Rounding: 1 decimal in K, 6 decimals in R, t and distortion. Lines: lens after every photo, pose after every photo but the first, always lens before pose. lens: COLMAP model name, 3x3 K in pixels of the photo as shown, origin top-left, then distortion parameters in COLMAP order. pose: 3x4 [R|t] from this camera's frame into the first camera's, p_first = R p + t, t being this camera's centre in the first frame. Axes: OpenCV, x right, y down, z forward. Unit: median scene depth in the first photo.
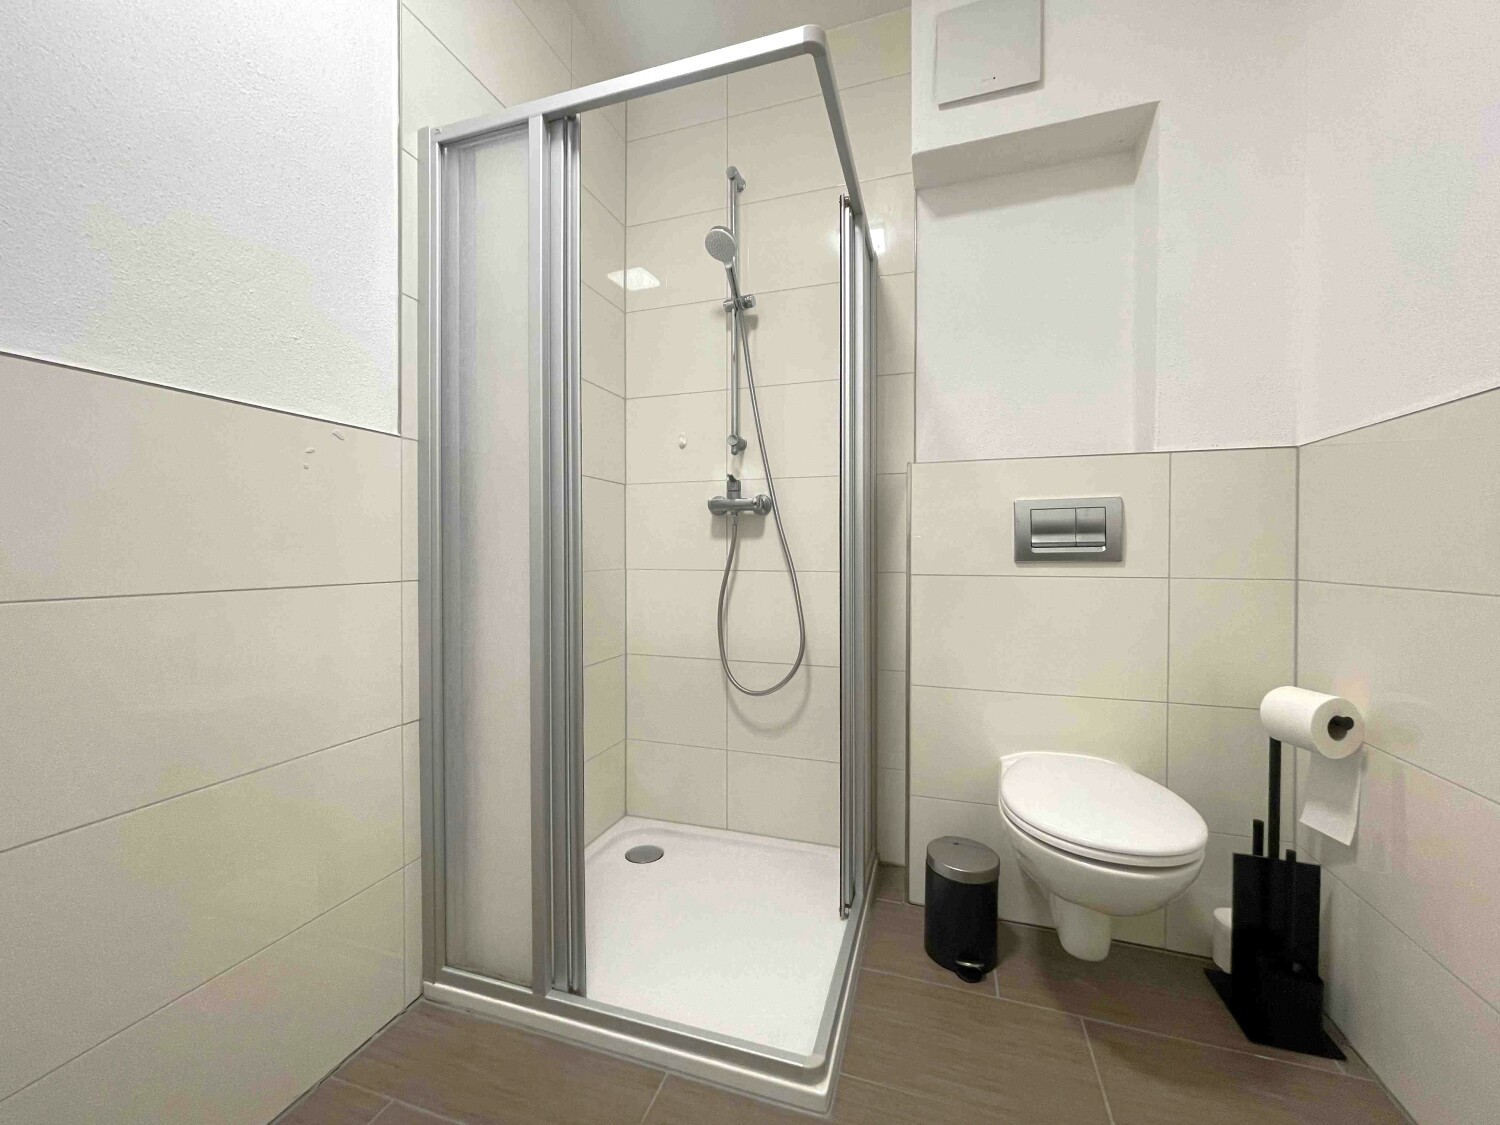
lens RADIAL K [[610.9, 0, 751.6], [0, 610.9, 552.9], [0, 0, 1]] dist [0.004651, 0.000010]
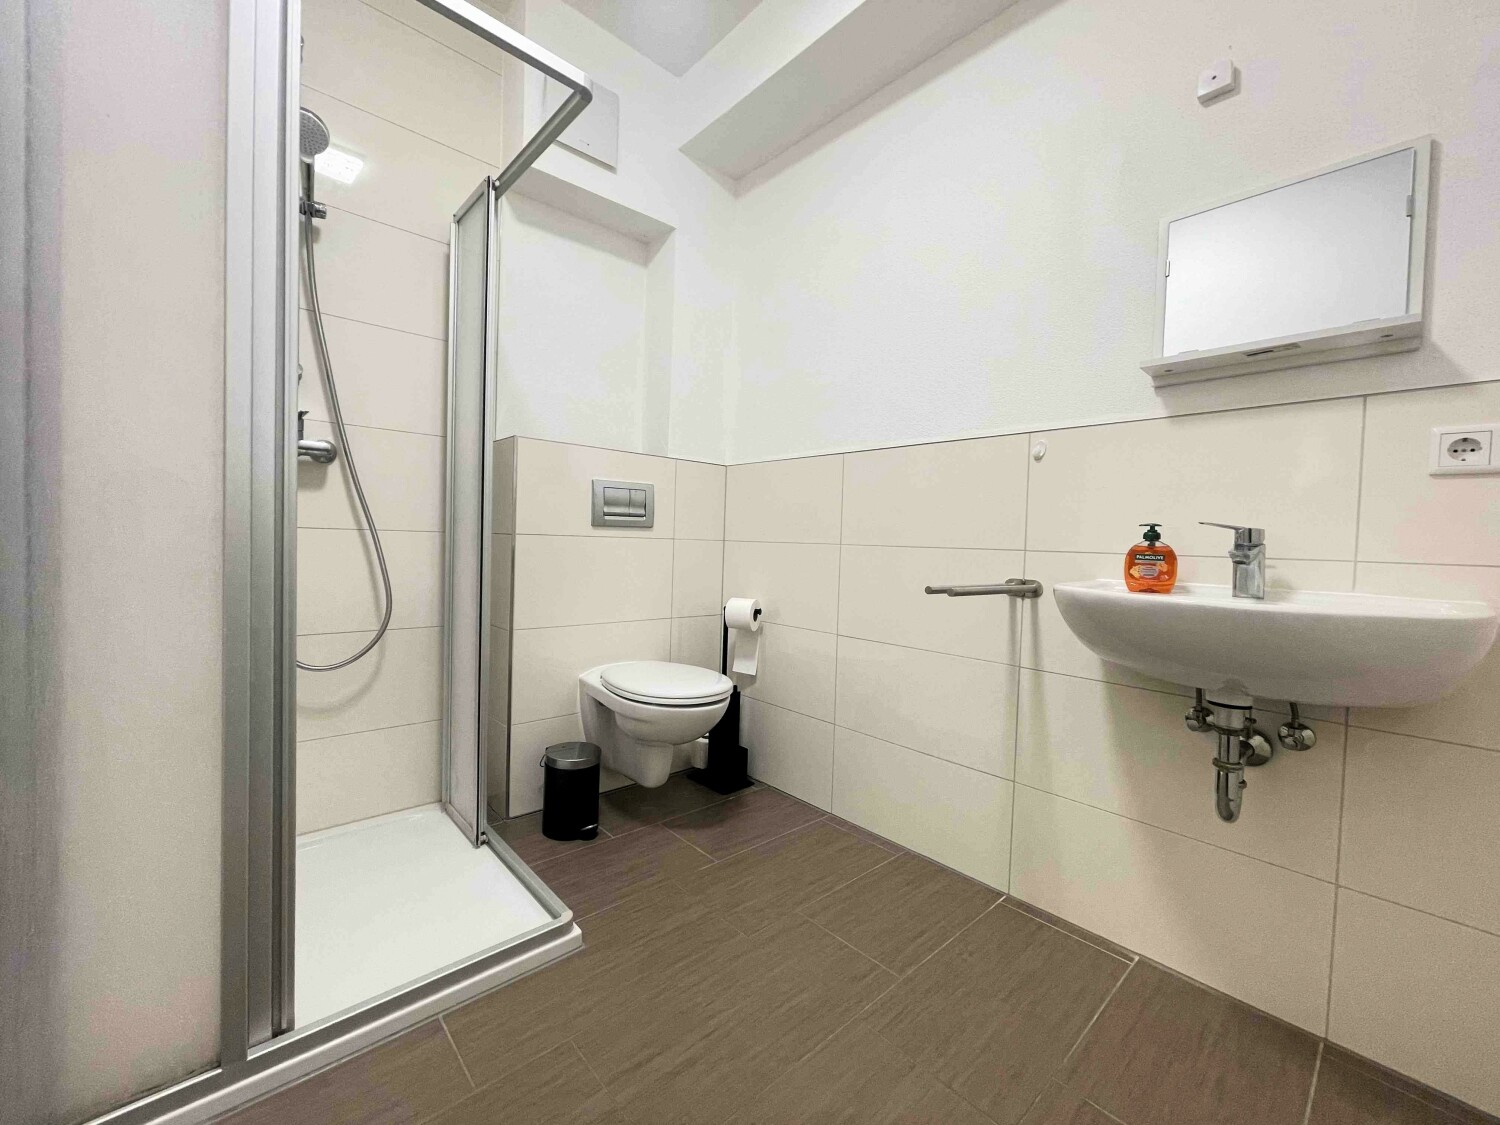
lens RADIAL K [[610.9, 0, 742.3], [0, 610.9, 555.4], [0, 0, 1]] dist [0.004651, 0.000010]
pose [[0.495220, -0.009928, 0.868711, -0.584201], [-0.023932, 0.999399, 0.025065, 0.039132], [-0.868438, -0.033203, 0.494685, 0.070504]]
